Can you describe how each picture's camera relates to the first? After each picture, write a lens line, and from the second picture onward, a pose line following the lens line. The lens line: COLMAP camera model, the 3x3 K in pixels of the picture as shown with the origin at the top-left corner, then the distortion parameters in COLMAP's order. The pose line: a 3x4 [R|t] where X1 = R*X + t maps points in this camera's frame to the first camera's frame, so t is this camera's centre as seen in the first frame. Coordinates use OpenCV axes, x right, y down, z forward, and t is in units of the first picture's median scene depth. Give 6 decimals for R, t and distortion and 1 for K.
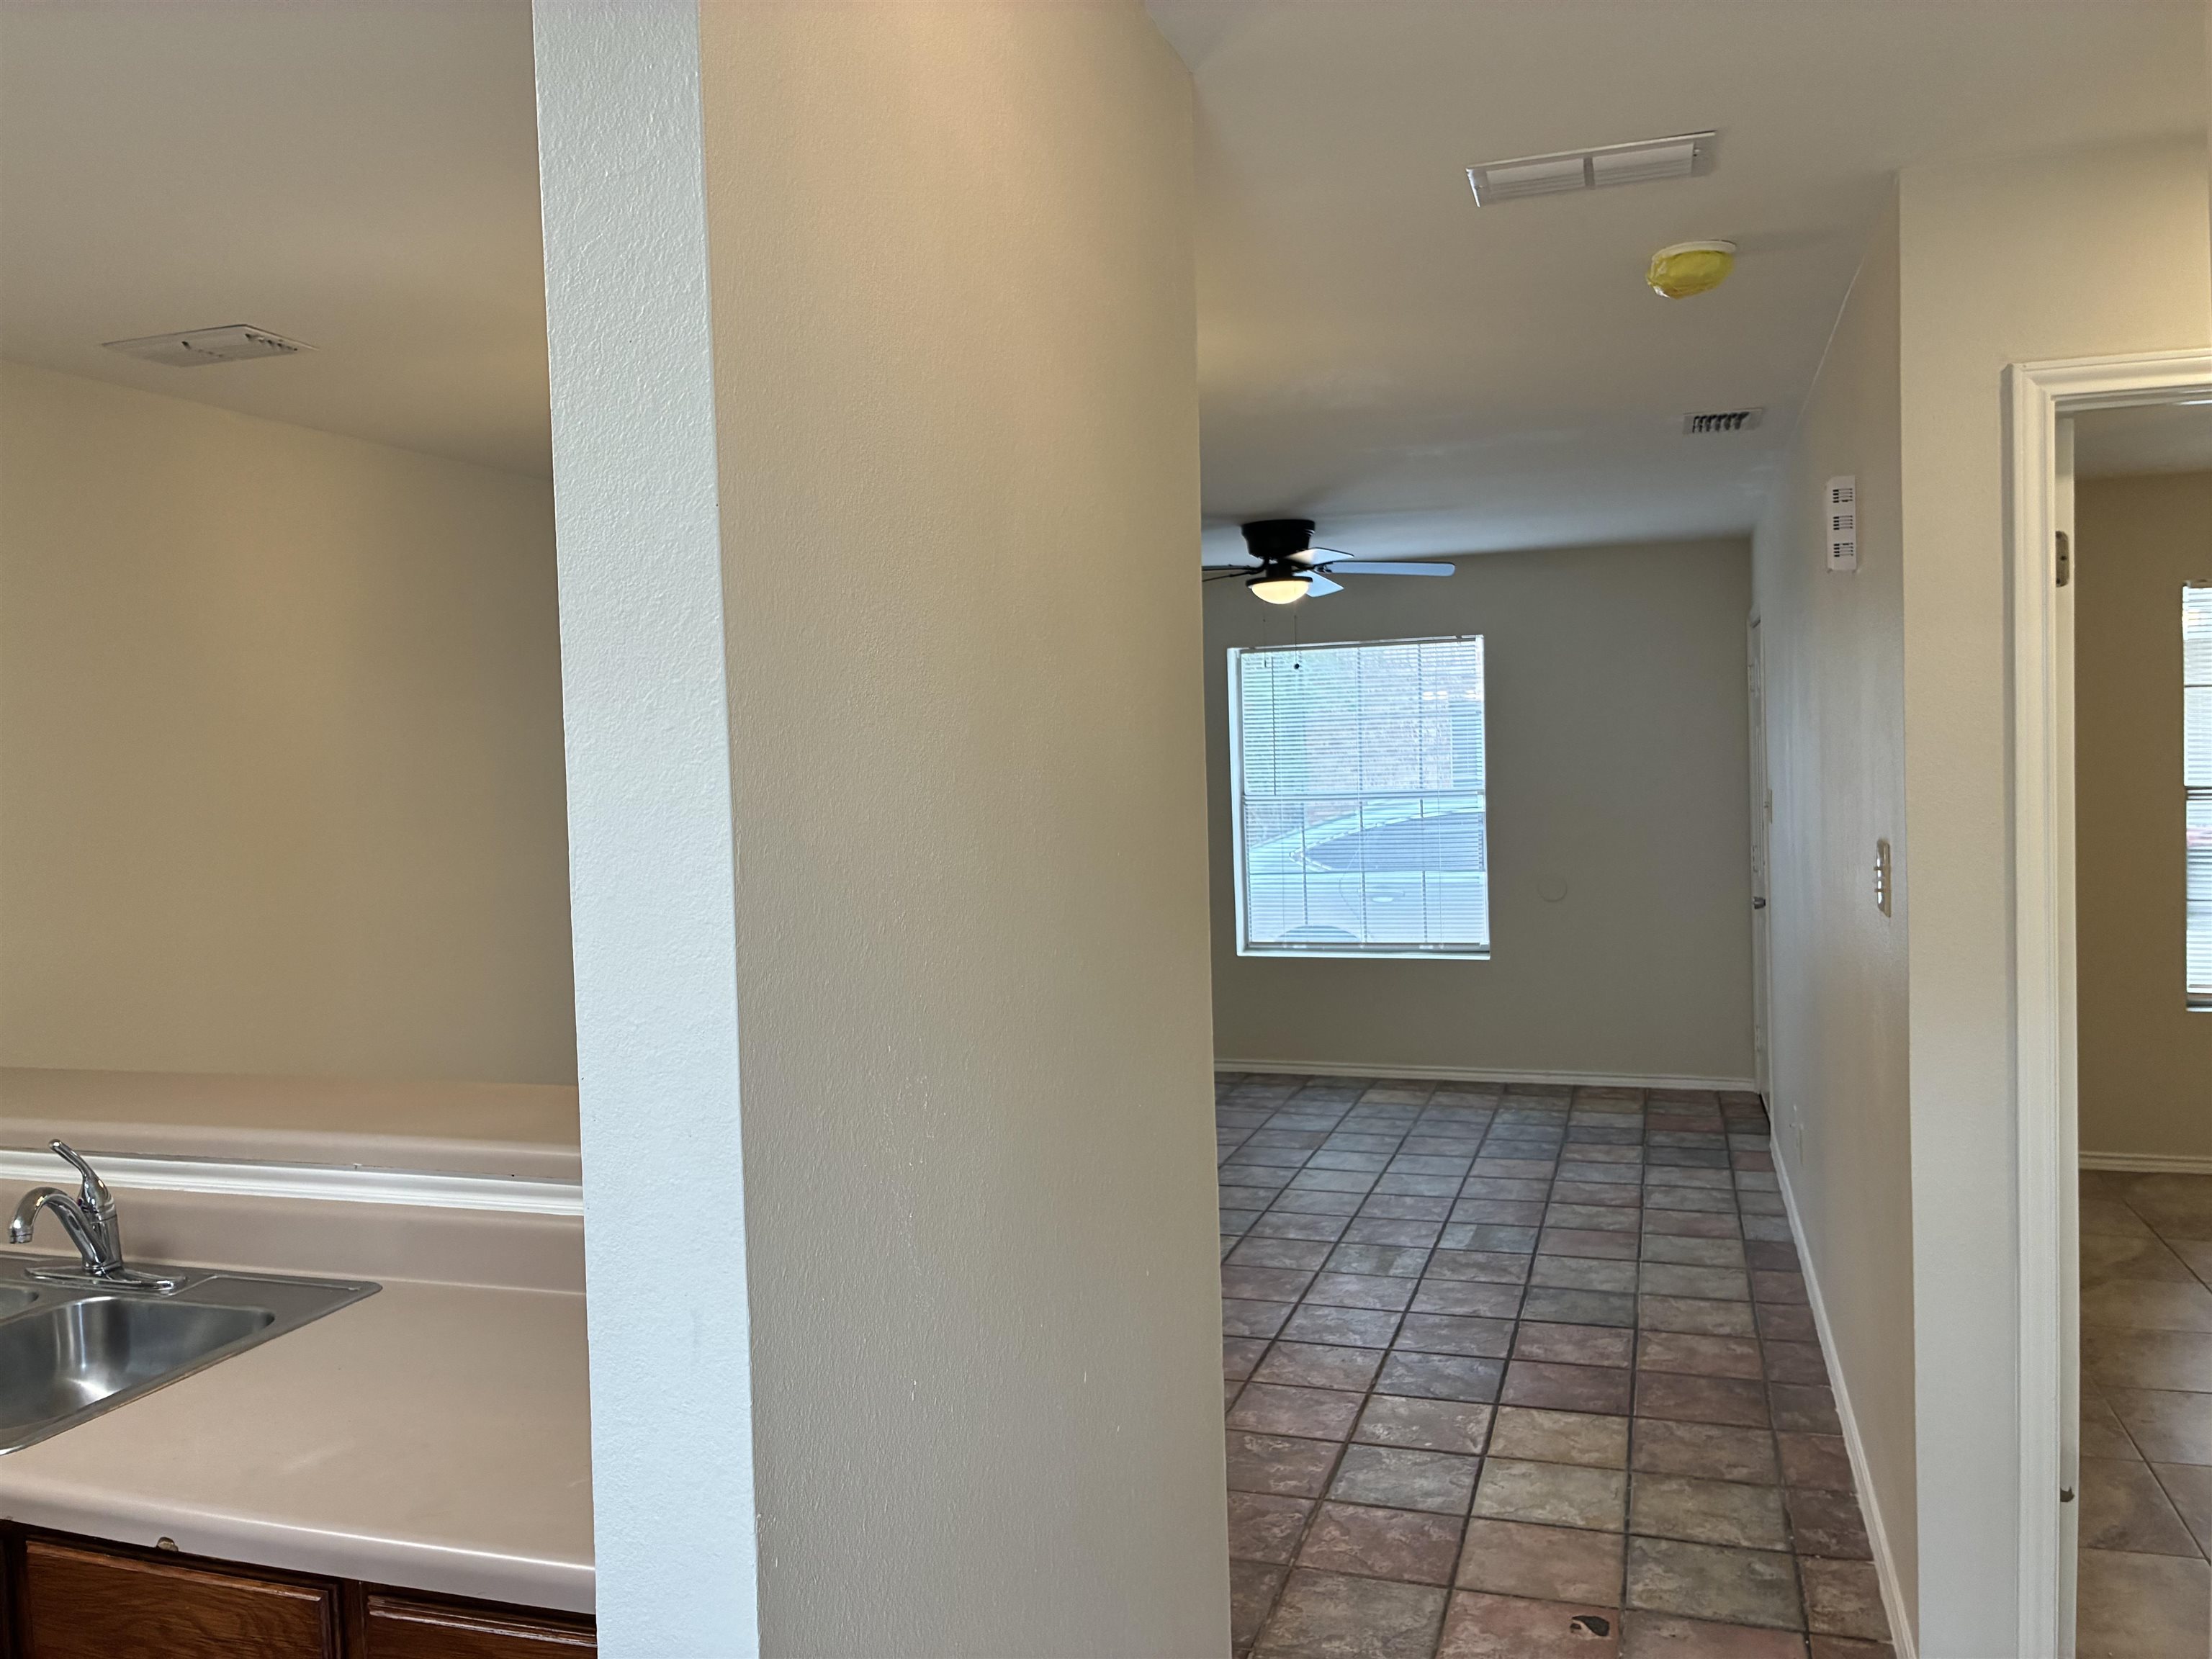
lens RADIAL K [[1678.0, 0, 1091.2], [0, 1678.0, 845.8], [0, 0, 1]] dist [0.042822, -0.048507]
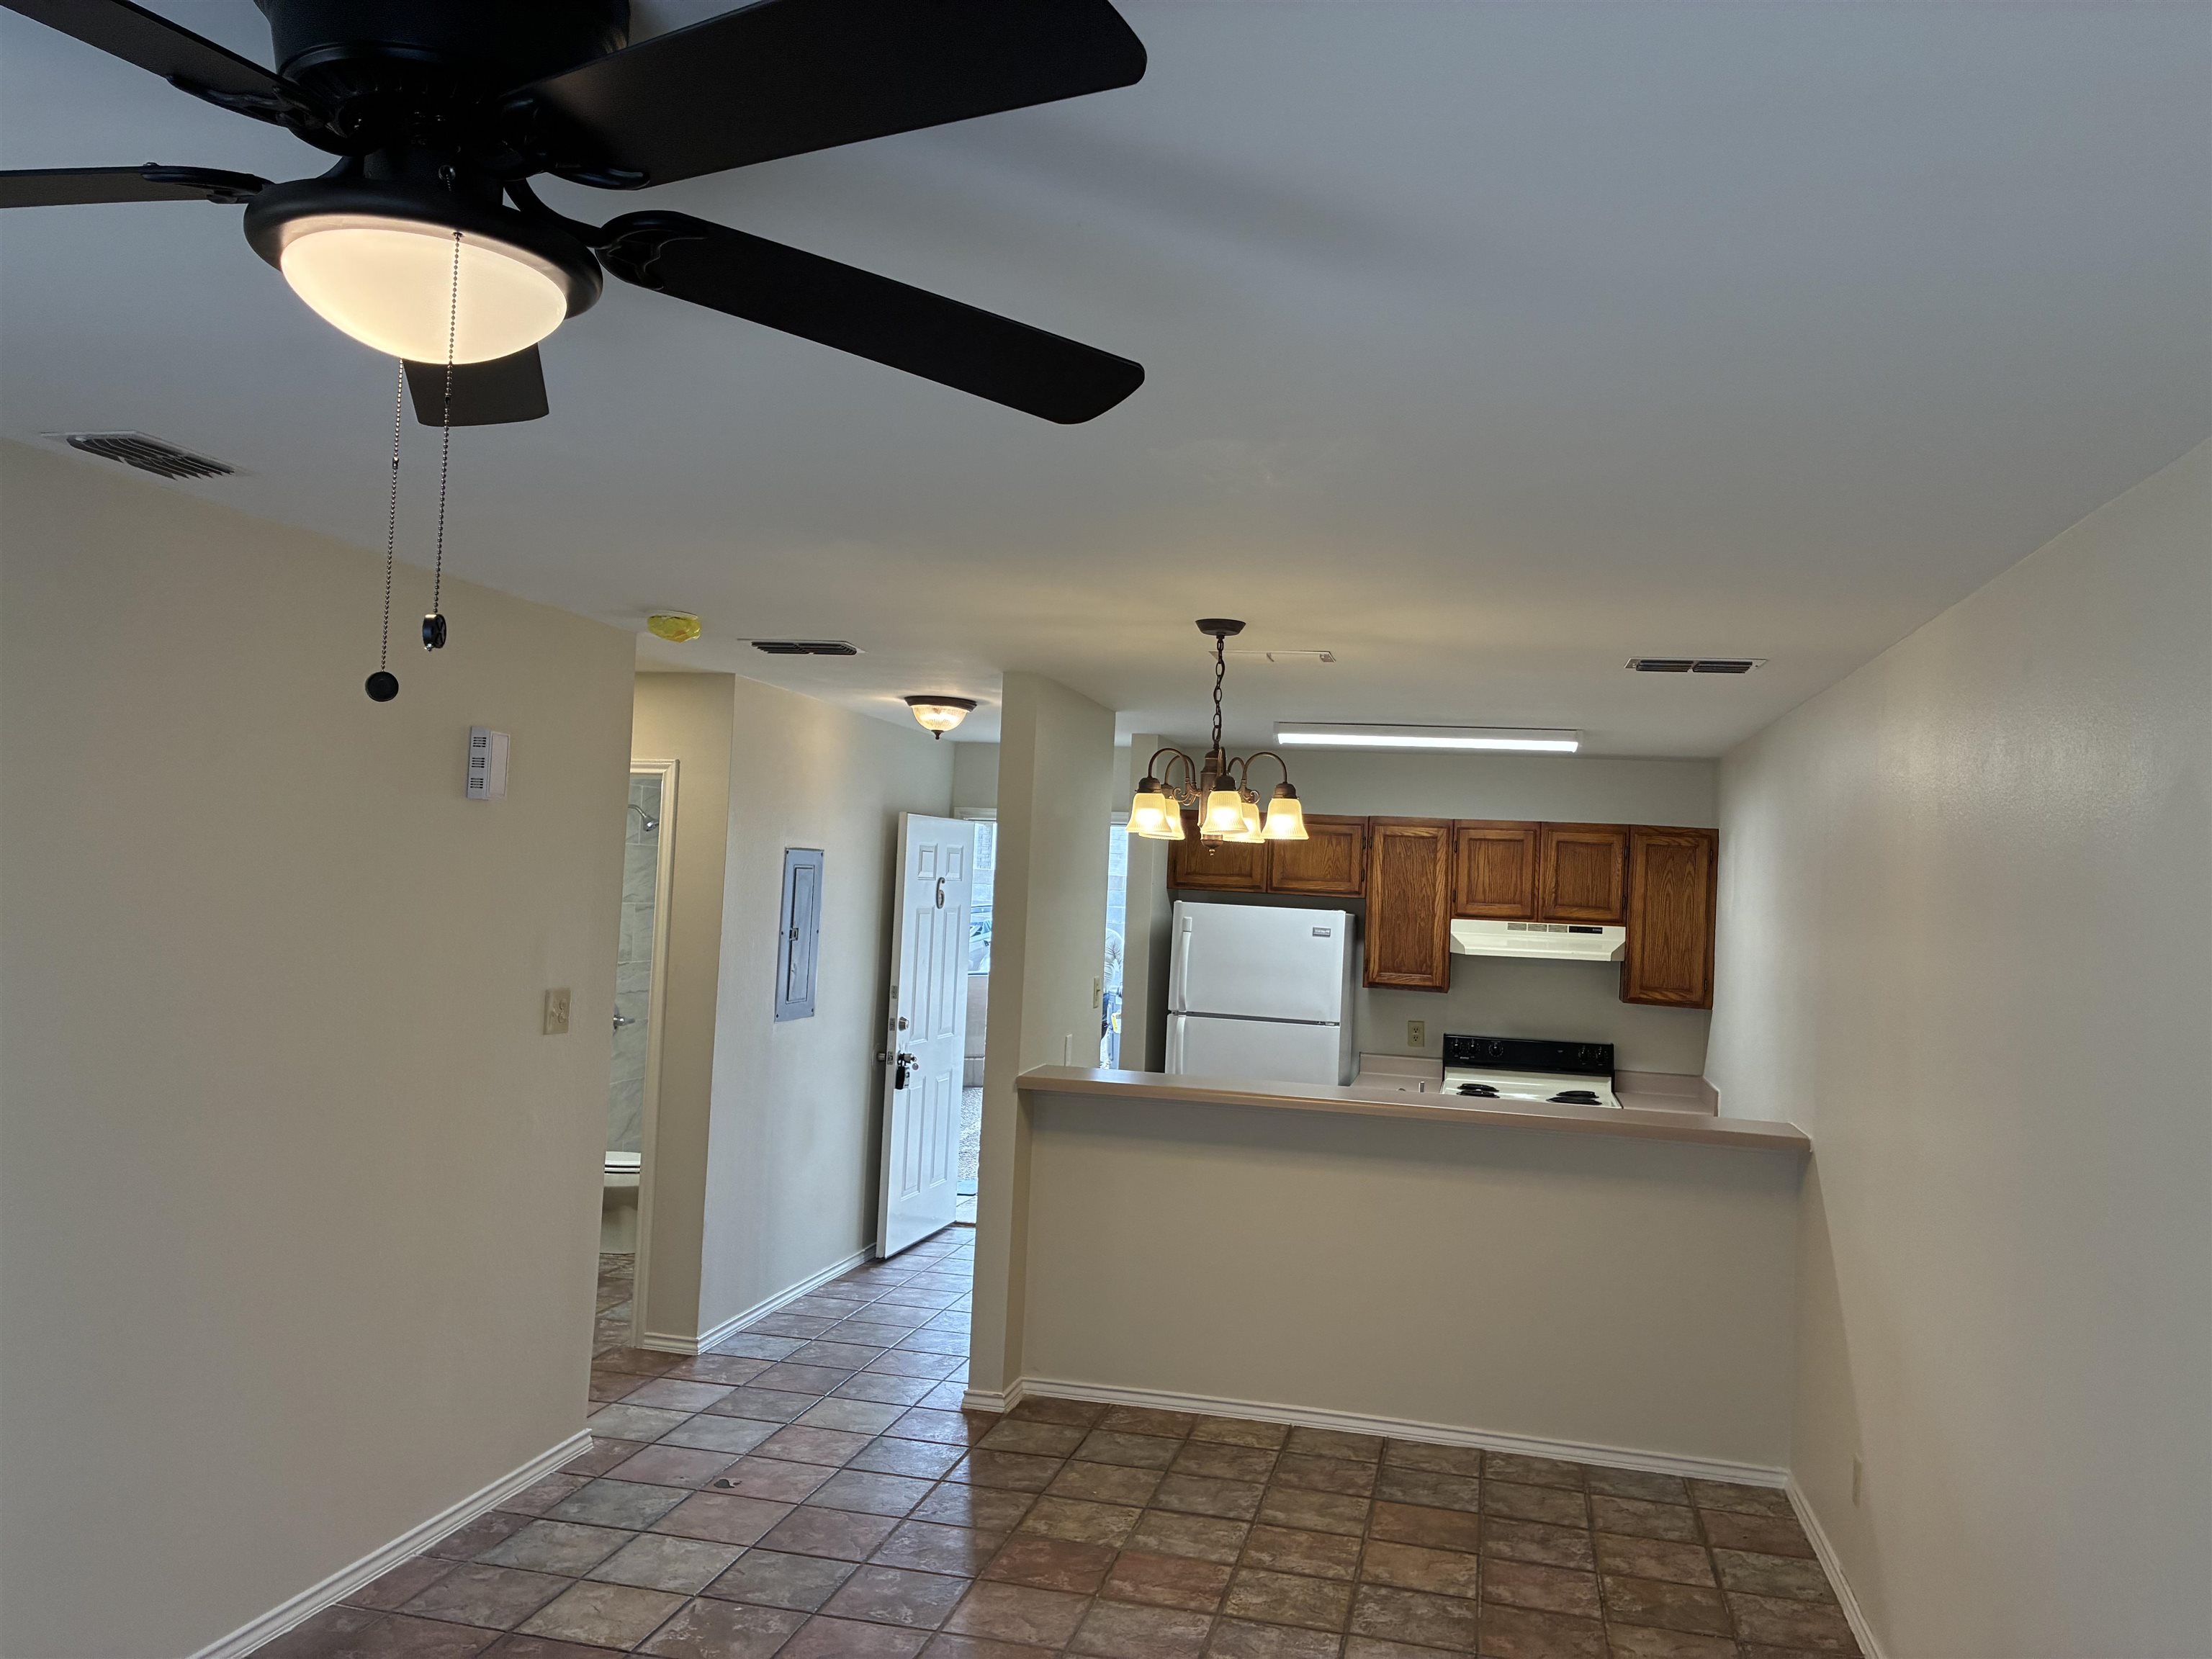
lens RADIAL K [[1678.0, 0, 1113.0], [0, 1678.0, 819.9], [0, 0, 1]] dist [0.042822, -0.048507]
pose [[-0.994761, -0.018861, -0.100476, 0.058161], [-0.020928, 0.999590, 0.019561, -0.111811], [0.100066, 0.021562, -0.994747, 1.438167]]
